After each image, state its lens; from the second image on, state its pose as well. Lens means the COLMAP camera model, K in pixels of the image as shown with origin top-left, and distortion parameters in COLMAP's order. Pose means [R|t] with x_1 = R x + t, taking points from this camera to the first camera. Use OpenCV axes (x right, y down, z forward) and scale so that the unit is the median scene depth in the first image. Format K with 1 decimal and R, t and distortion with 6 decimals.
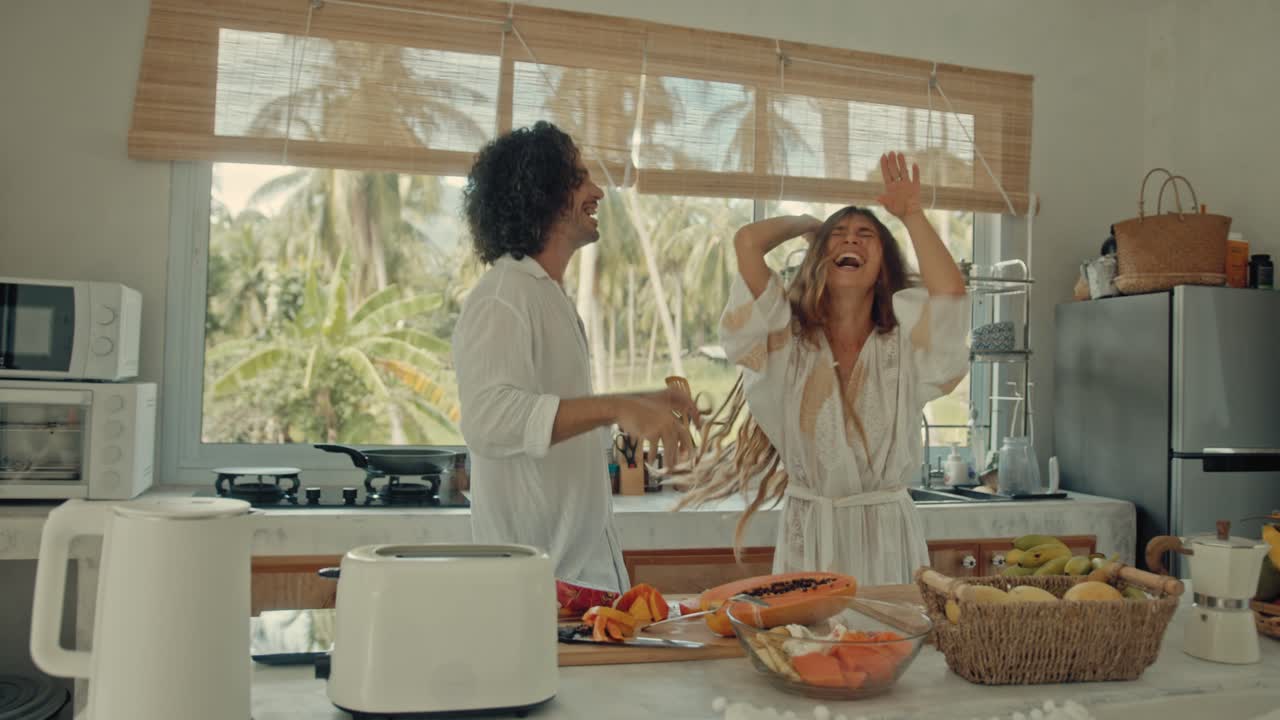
lens RADIAL K [[1027.0, 0, 639.6], [0, 1027.0, 351.2], [0, 0, 1]] dist [-0.031637, -0.001594]
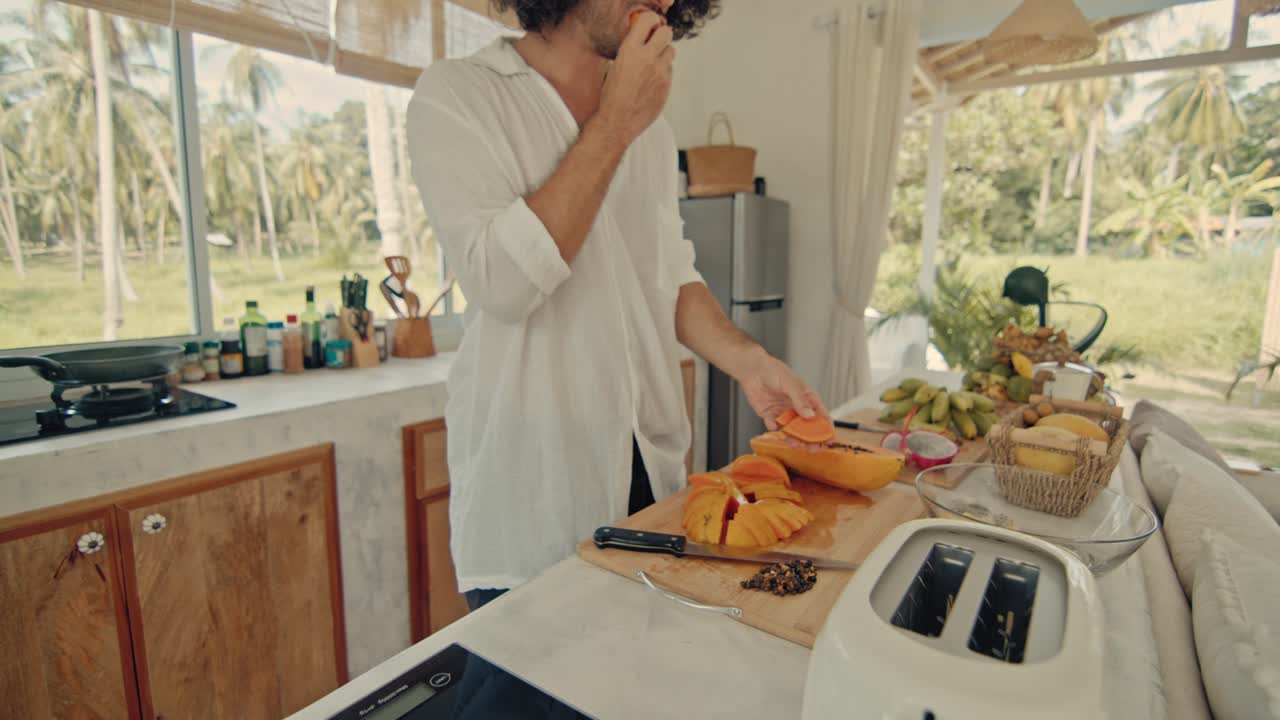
lens RADIAL K [[626.6, 0, 649.1], [0, 626.6, 349.2], [0, 0, 1]] dist [-0.020962, -0.001670]
pose [[0.776542, -0.102091, 0.621740, -0.173424], [-0.006672, 0.985398, 0.170138, 0.009256], [-0.630031, -0.136268, 0.764521, 0.312913]]
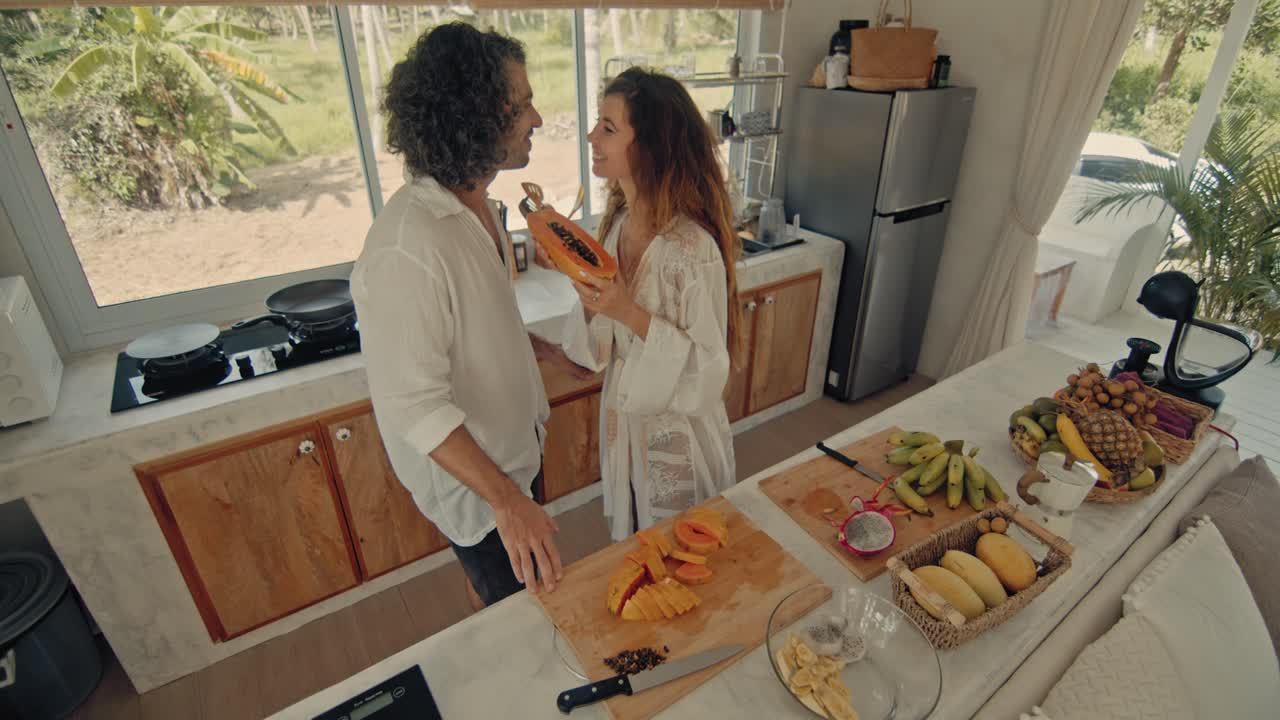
lens RADIAL K [[626.6, 0, 649.1], [0, 626.6, 349.2], [0, 0, 1]] dist [-0.020962, -0.001670]
pose [[0.944261, -0.163175, 0.285910, -0.074303], [0.003696, 0.873707, 0.486438, -0.158285], [-0.329176, -0.458268, 0.825611, 0.251635]]
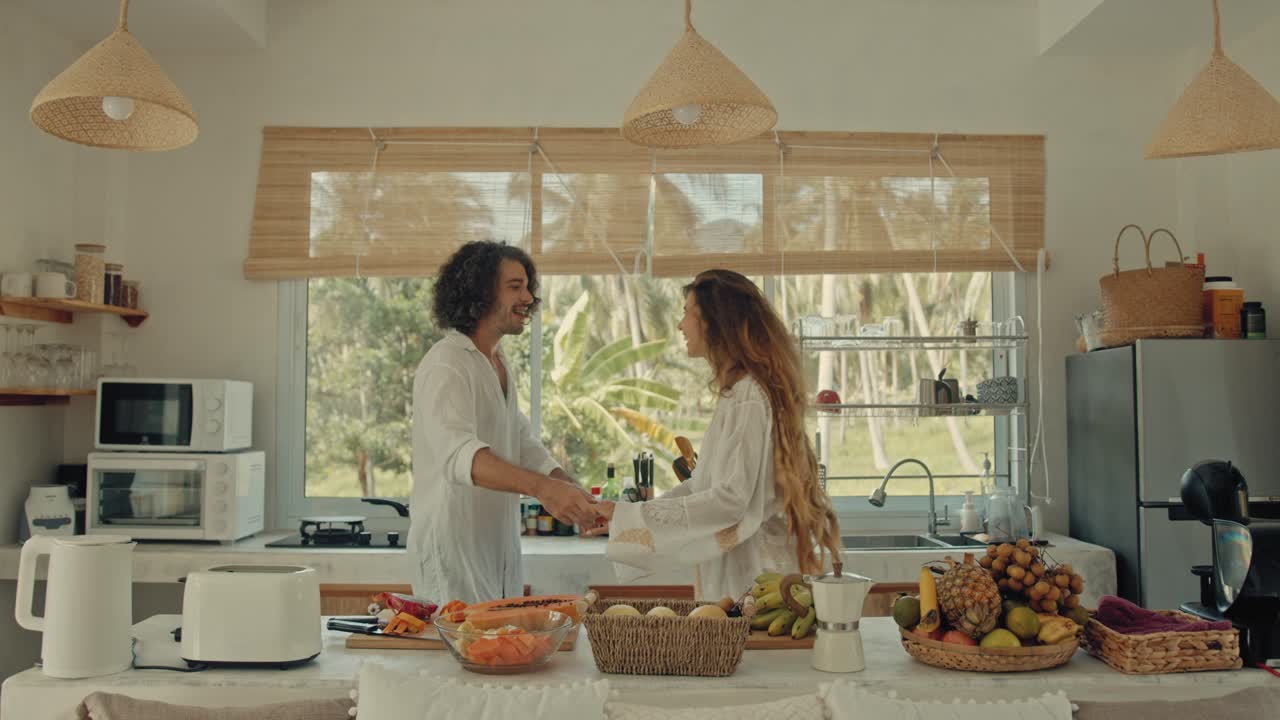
lens RADIAL K [[1081.6, 0, 647.6], [0, 1081.6, 355.3], [0, 0, 1]] dist [-0.036431, 0.019552]
pose [[0.963503, -0.039296, -0.264798, 0.316186], [0.030984, 0.998889, -0.035494, -0.023753], [0.265899, 0.025994, 0.963650, -0.173647]]
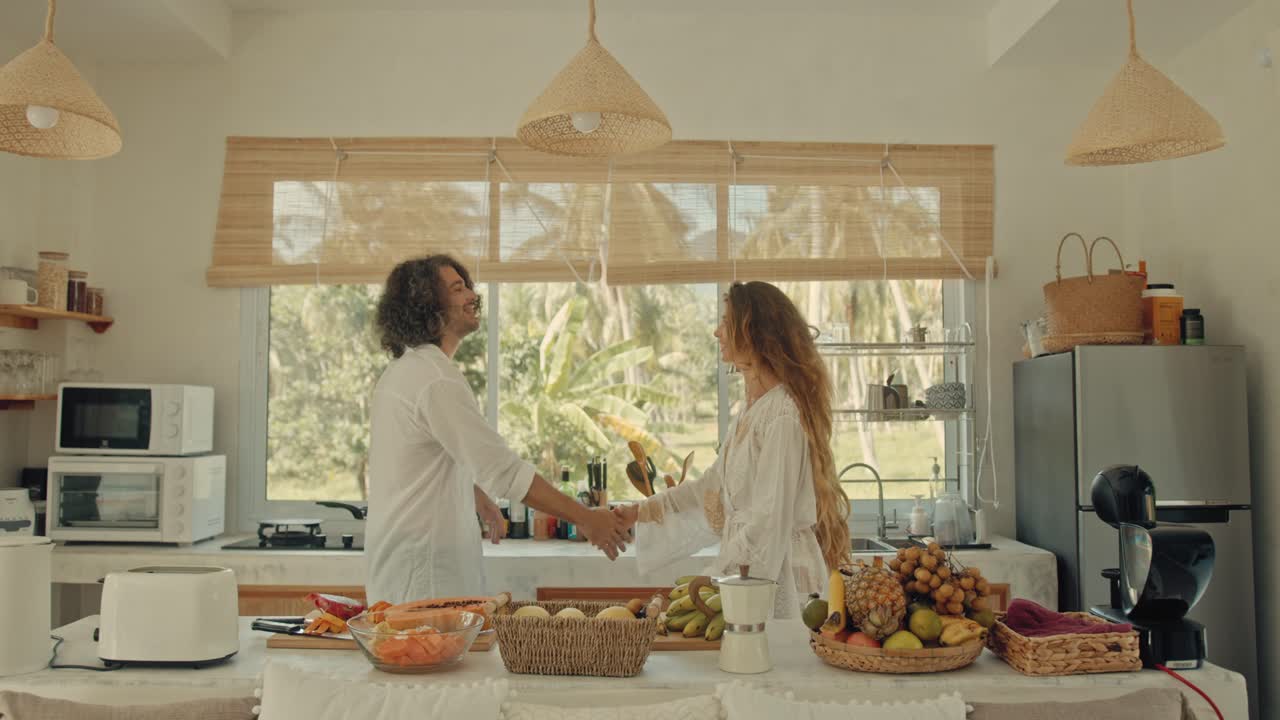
lens RADIAL K [[1060.7, 0, 643.8], [0, 1060.7, 356.7], [0, 0, 1]] dist [-0.030695, 0.004710]
pose [[0.962830, -0.039984, -0.267134, 0.364741], [0.030264, 0.998725, -0.040405, -0.021580], [0.268409, 0.030818, 0.962812, -0.158731]]
